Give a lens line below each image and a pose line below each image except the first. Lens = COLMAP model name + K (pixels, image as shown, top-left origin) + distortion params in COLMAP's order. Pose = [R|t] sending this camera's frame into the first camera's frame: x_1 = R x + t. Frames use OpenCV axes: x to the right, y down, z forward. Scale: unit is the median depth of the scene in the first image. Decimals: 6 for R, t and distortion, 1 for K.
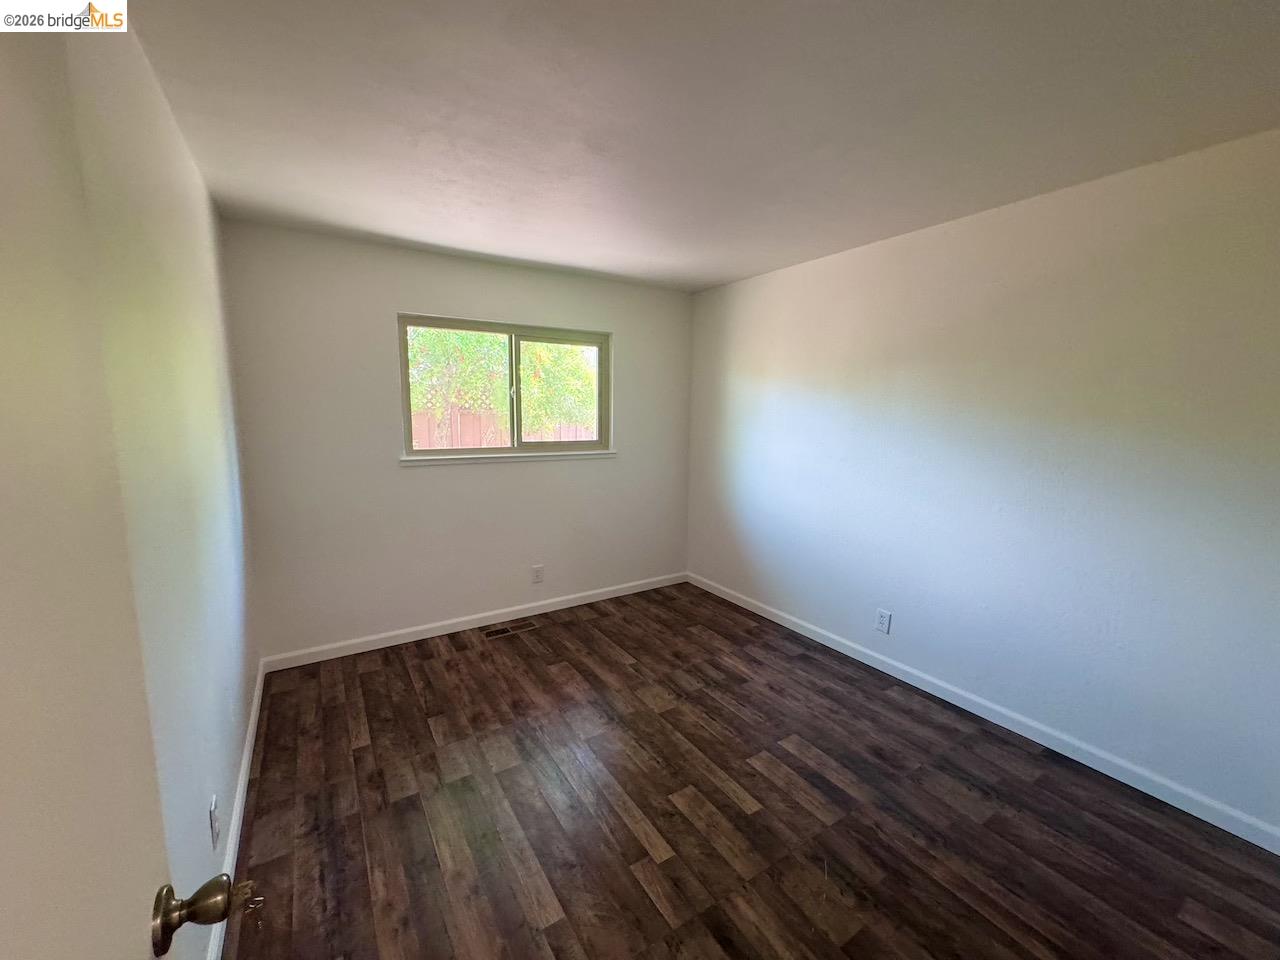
lens RADIAL K [[514.4, 0, 638.2], [0, 514.4, 482.4], [0, 0, 1]] dist [-0.001388, 0.000287]
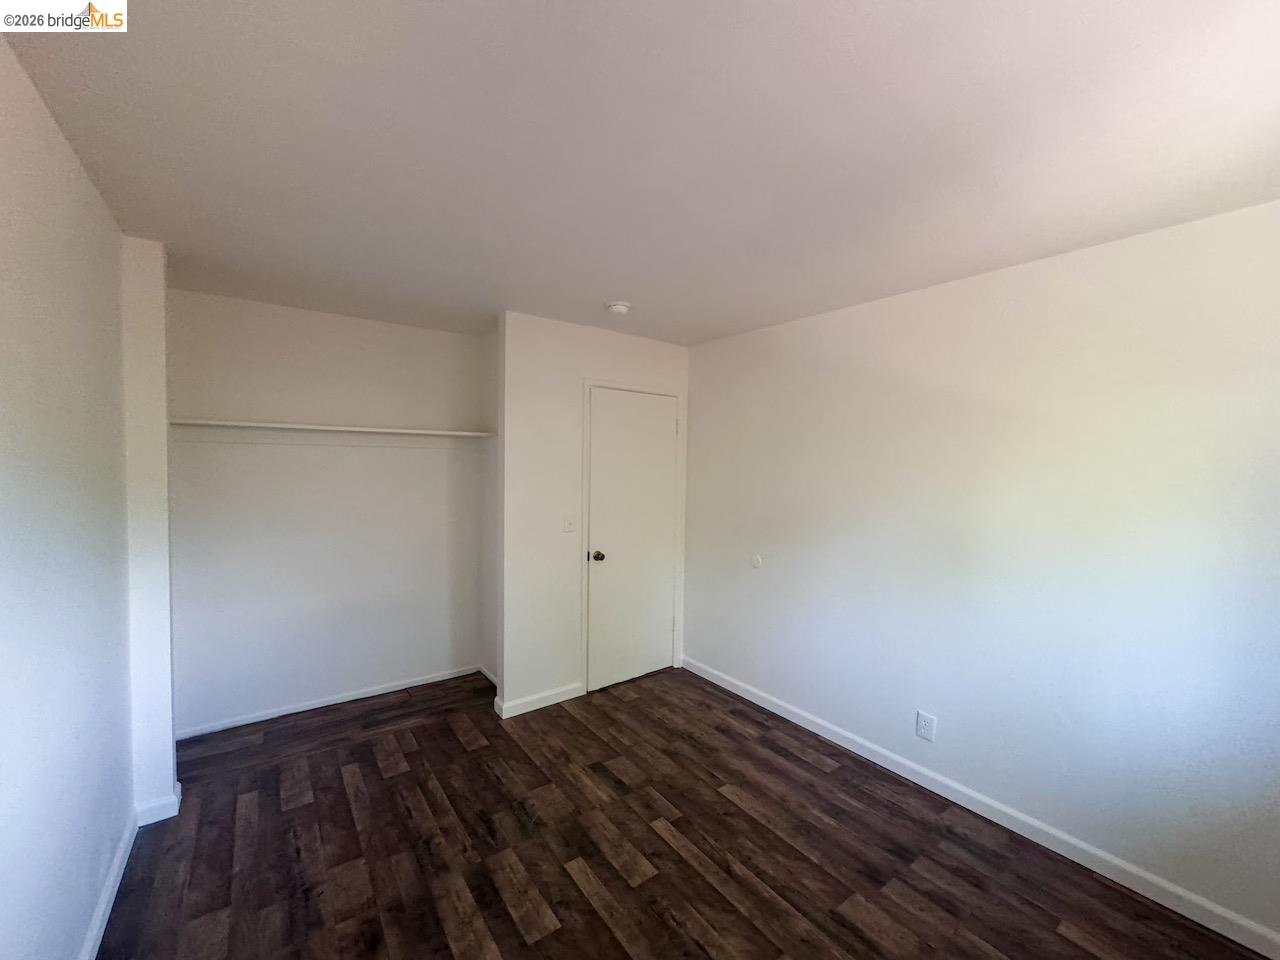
lens RADIAL K [[514.4, 0, 640.3], [0, 514.4, 479.5], [0, 0, 1]] dist [-0.001388, 0.000287]
pose [[-0.996896, -0.024115, -0.074943, 0.194597], [-0.037001, 0.983760, 0.175631, -0.306931], [0.069491, 0.177859, -0.981599, 1.938001]]
